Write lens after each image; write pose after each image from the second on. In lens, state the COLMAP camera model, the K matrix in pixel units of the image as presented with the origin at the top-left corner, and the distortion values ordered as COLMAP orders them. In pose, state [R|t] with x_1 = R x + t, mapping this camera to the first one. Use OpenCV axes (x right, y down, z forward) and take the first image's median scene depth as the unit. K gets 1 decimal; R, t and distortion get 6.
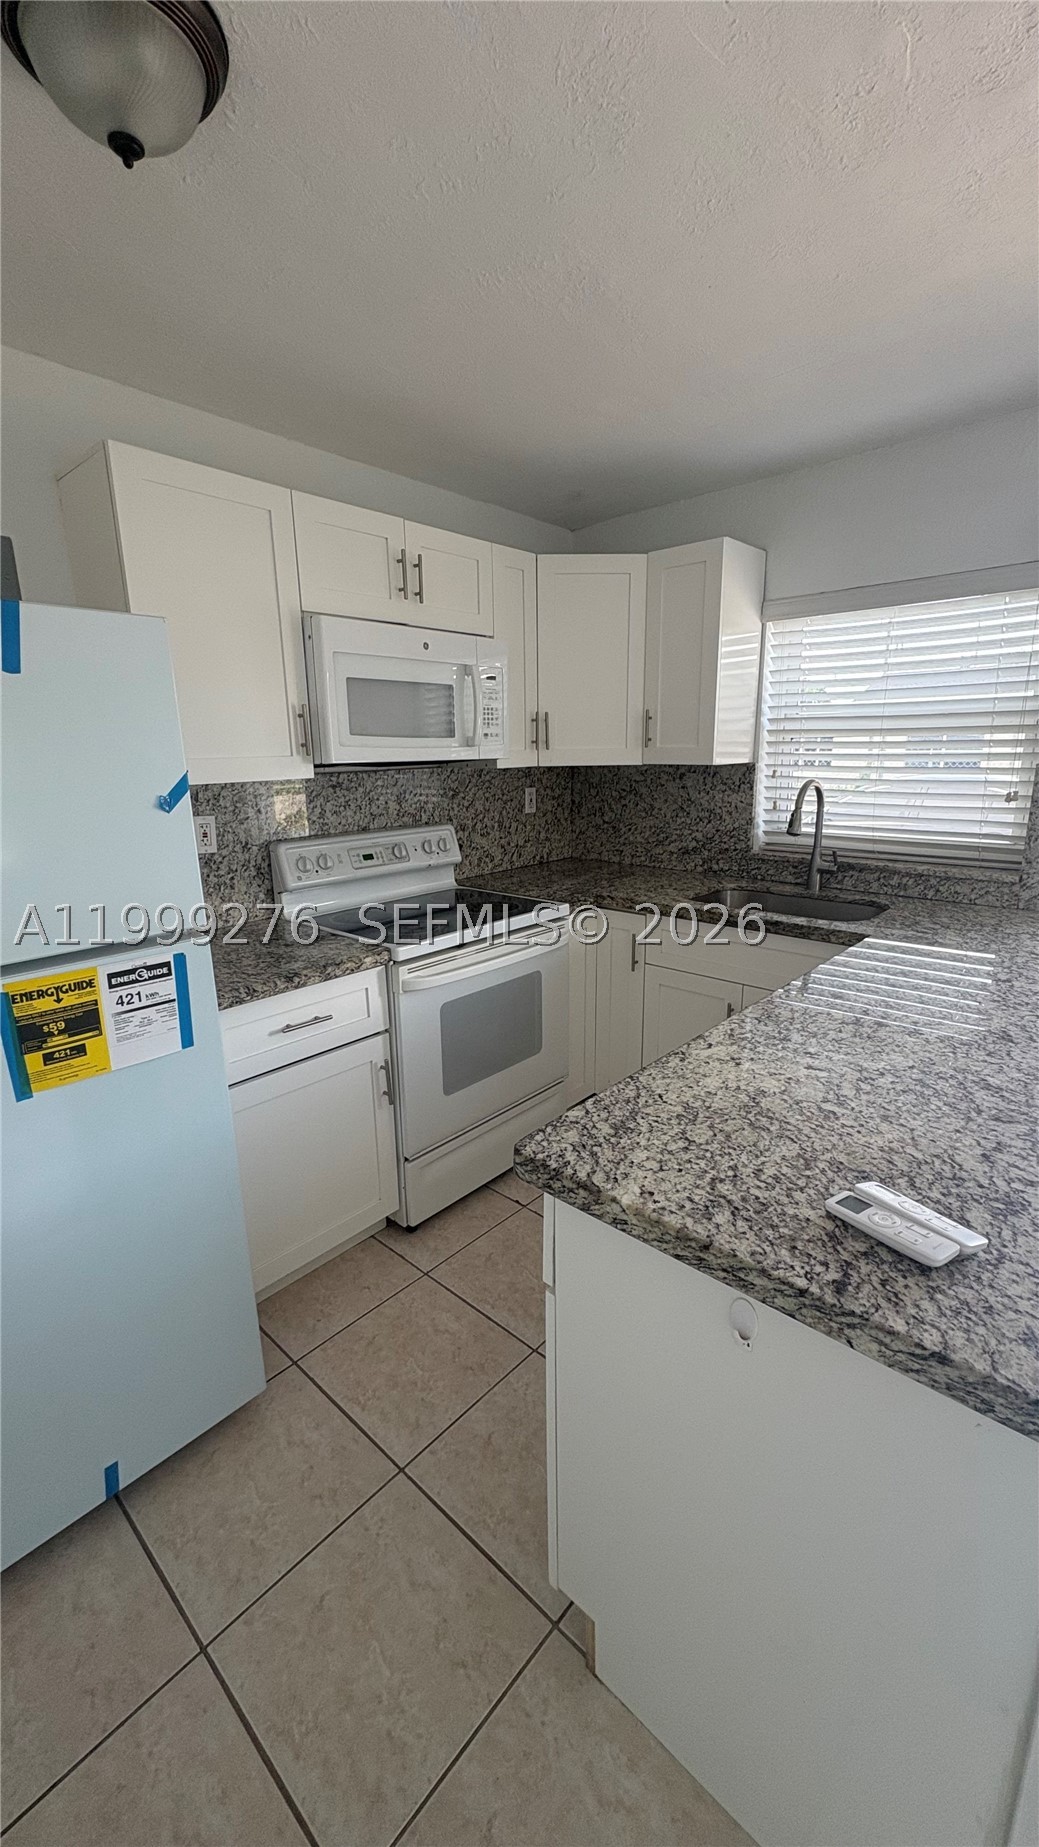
lens RADIAL K [[734.8, 0, 524.0], [0, 734.8, 922.5], [0, 0, 1]] dist [0.001141, 0.000025]
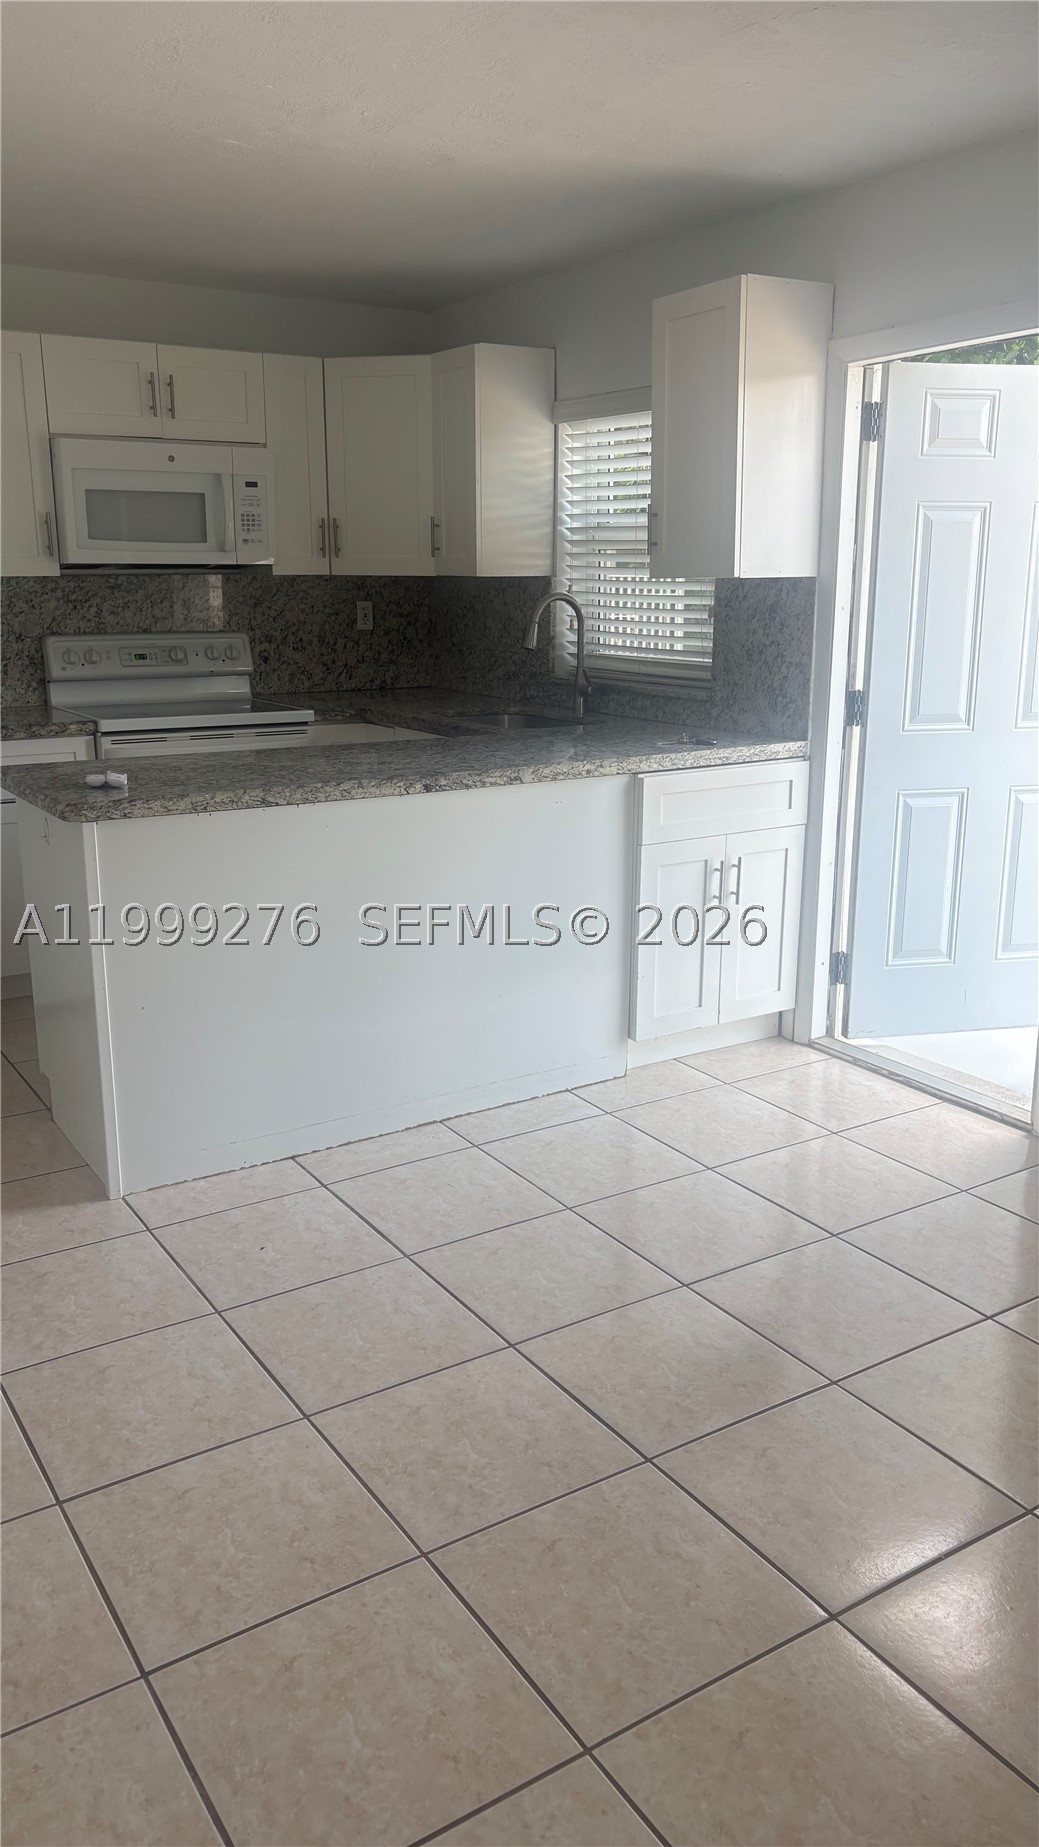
lens RADIAL K [[1417.5, 0, 527.5], [0, 1417.5, 933.8], [0, 0, 1]] dist [0.147328, -0.455297]
pose [[0.962954, 0.082865, -0.256617, 1.000582], [-0.078561, 0.996544, 0.026997, 0.235414], [0.257967, -0.005837, 0.966136, -0.949880]]
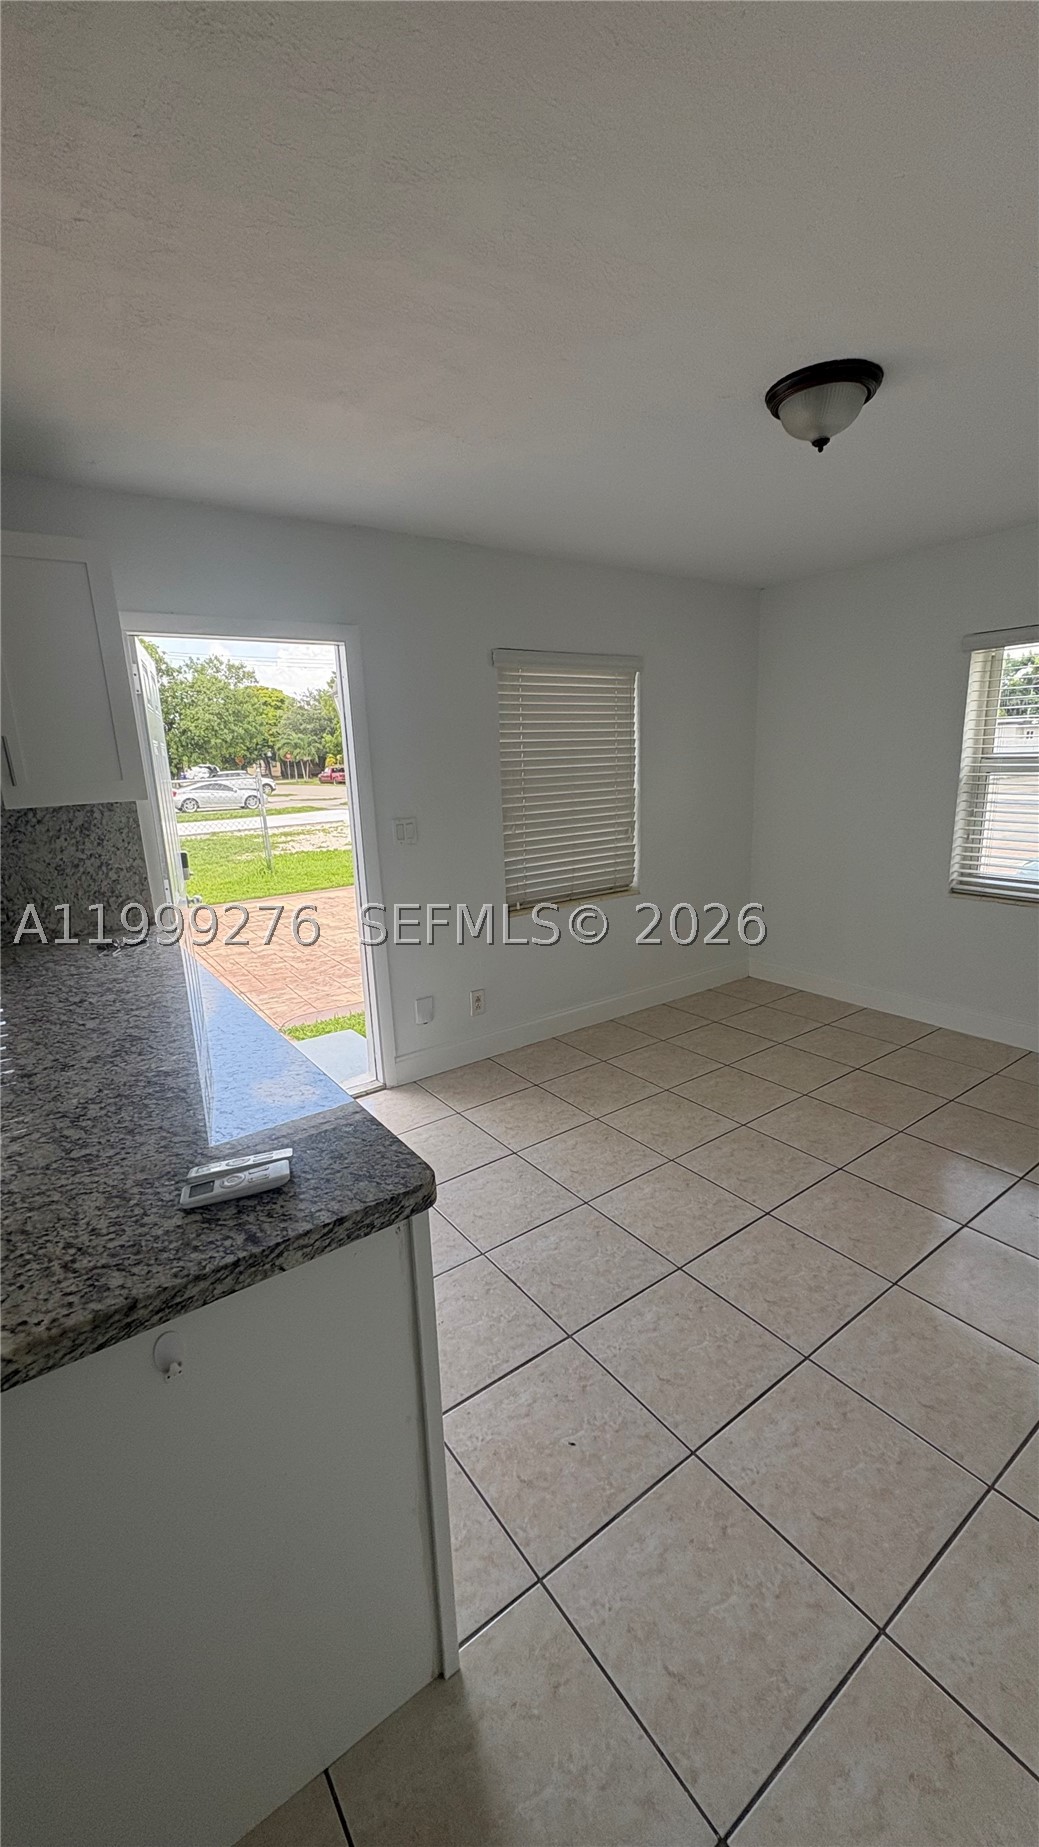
lens RADIAL K [[734.8, 0, 524.0], [0, 734.8, 922.5], [0, 0, 1]] dist [0.001141, 0.000025]
pose [[0.209266, -0.207447, 0.955601, -0.169150], [0.260638, 0.953719, 0.149961, -0.018662], [-0.942484, 0.217684, 0.253650, 0.058516]]
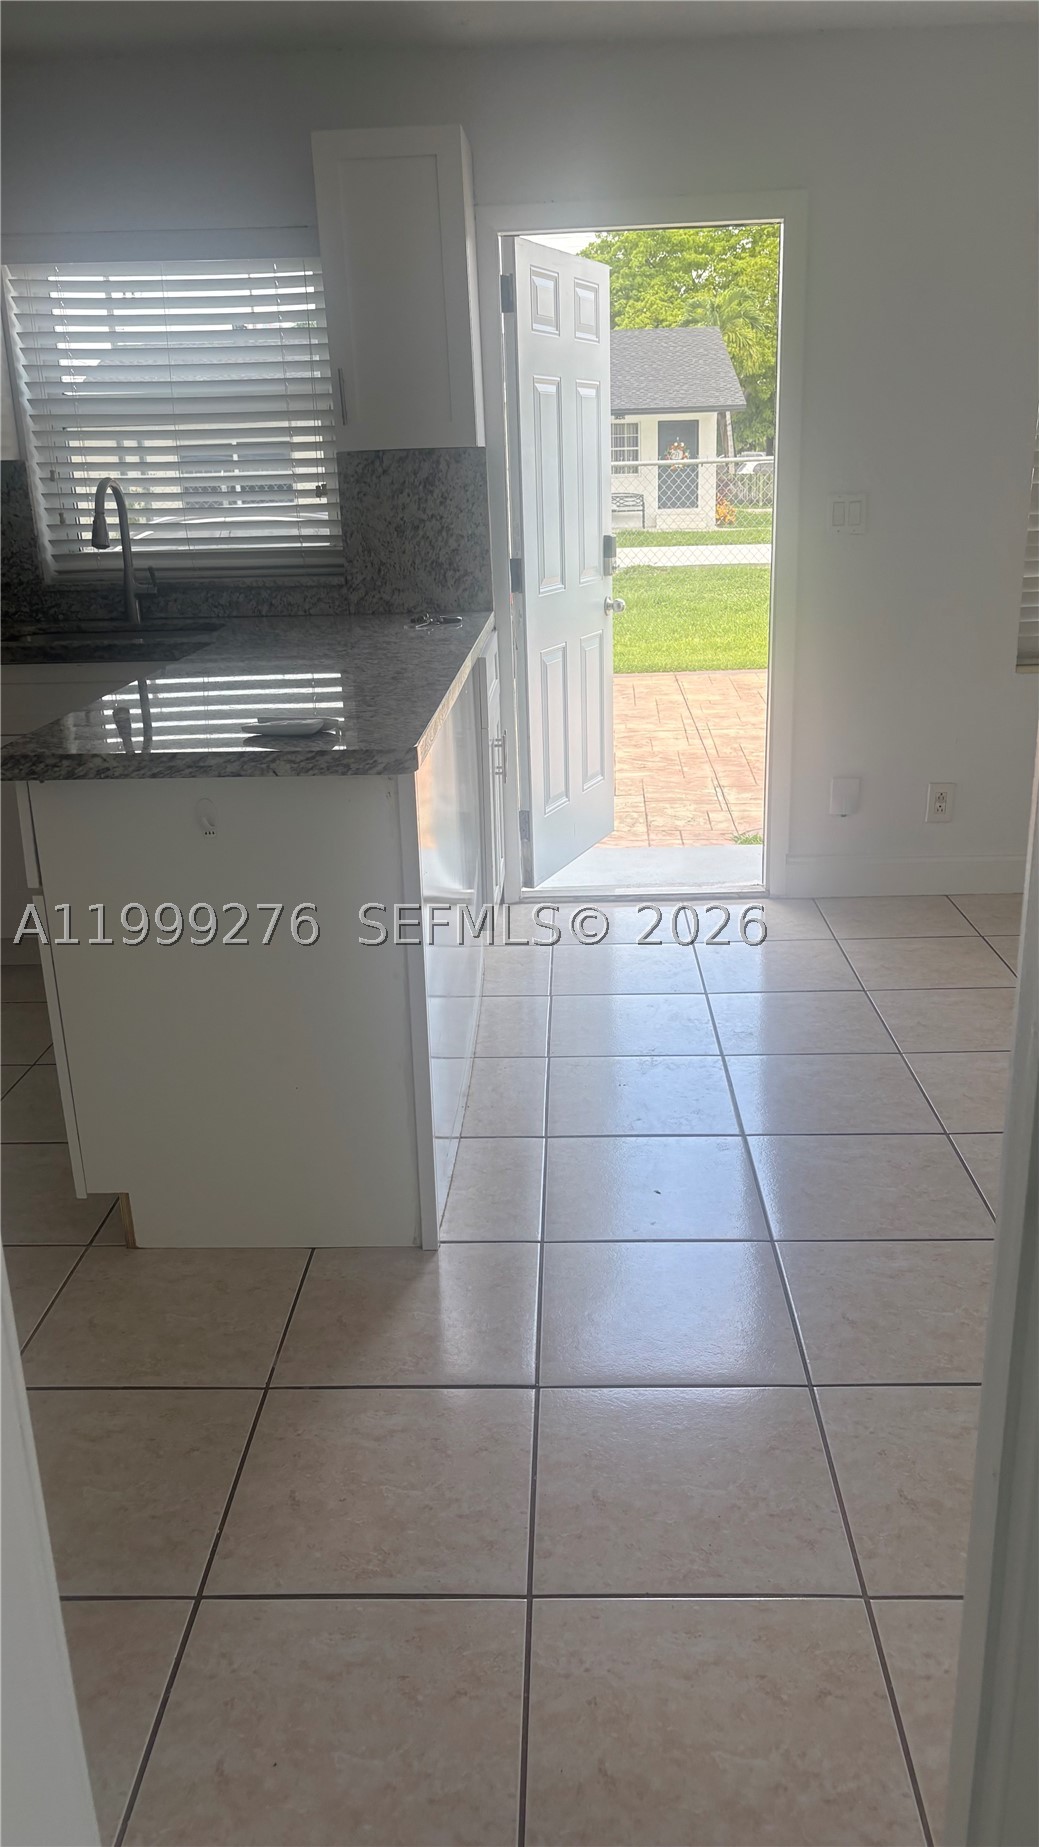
lens RADIAL K [[1404.8, 0, 528.8], [0, 1404.8, 946.6], [0, 0, 1]] dist [0.027869, -0.007324]
pose [[0.763440, -0.215102, 0.609008, -0.353088], [0.166649, 0.976589, 0.136023, 0.199471], [-0.624009, -0.002354, 0.781413, -0.569922]]
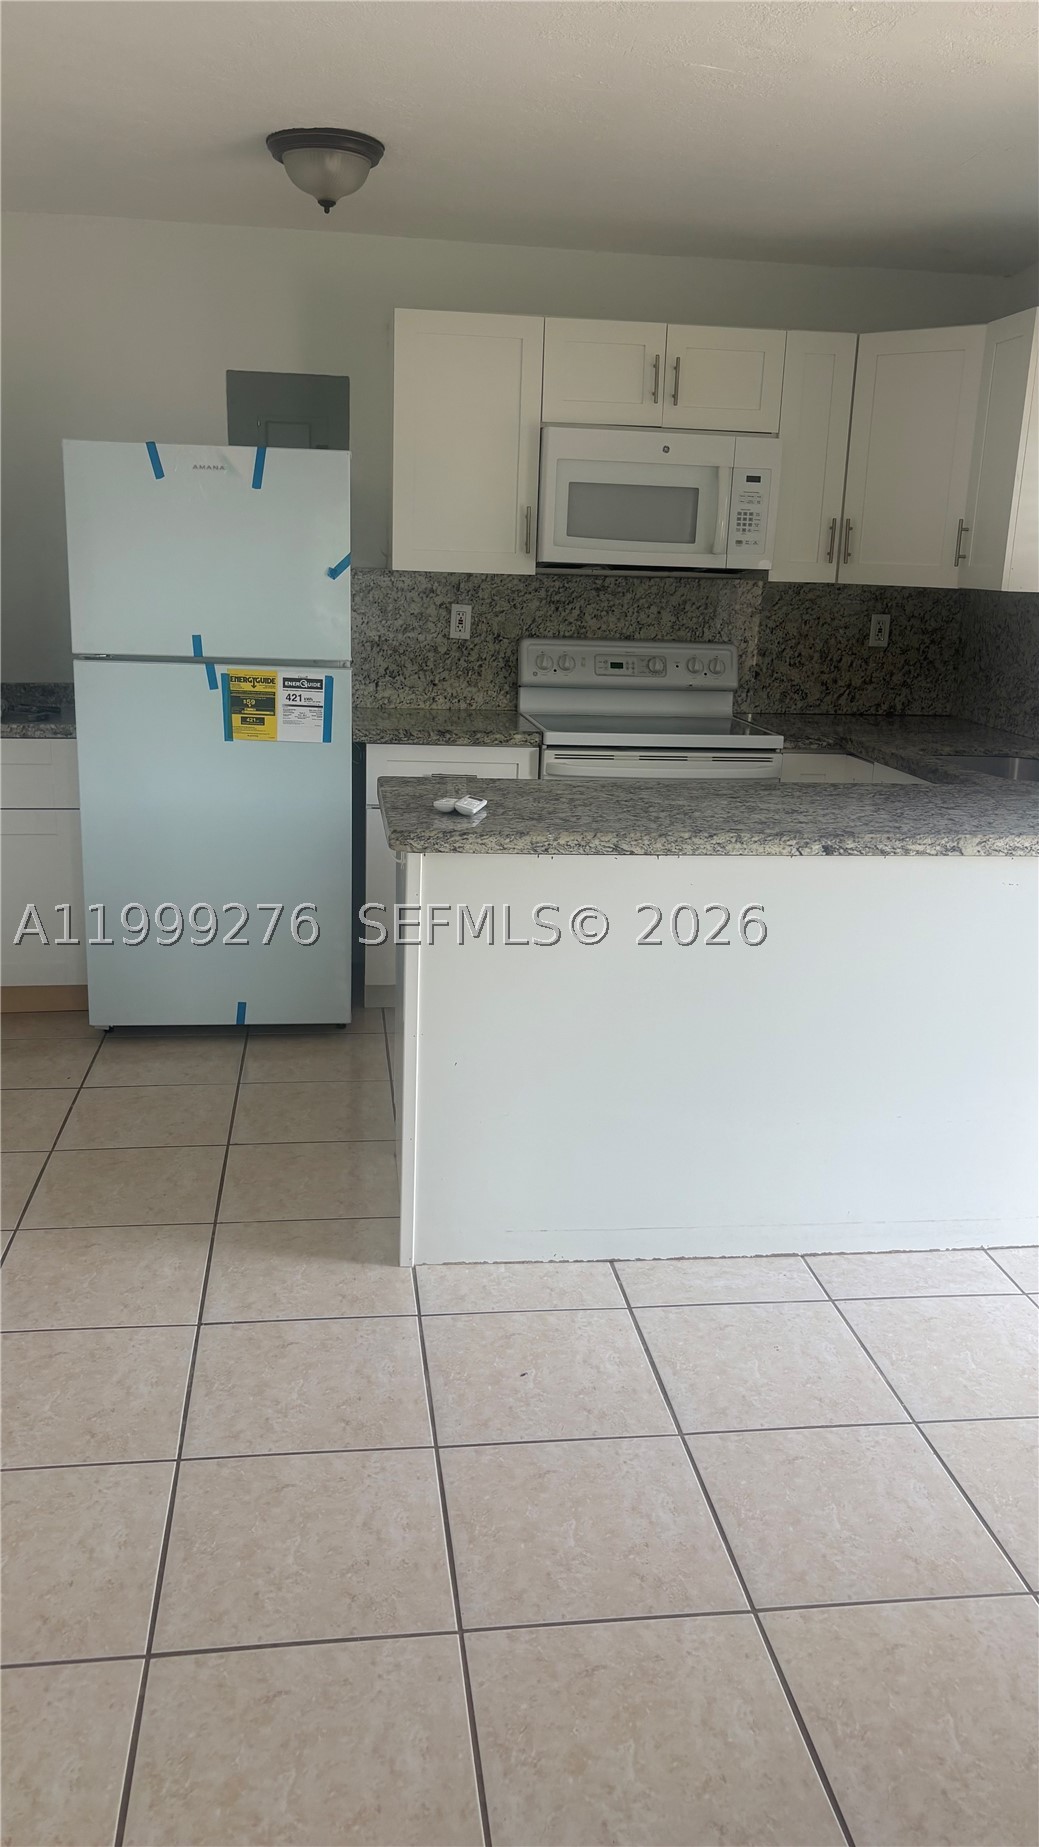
lens RADIAL K [[1429.6, 0, 512.6], [0, 1429.6, 938.3], [0, 0, 1]] dist [0.075534, -0.071676]
pose [[0.757828, 0.207427, -0.618604, 1.071520], [-0.197828, 0.976536, 0.085095, 0.149578], [0.621741, 0.057890, 0.781081, -0.630495]]
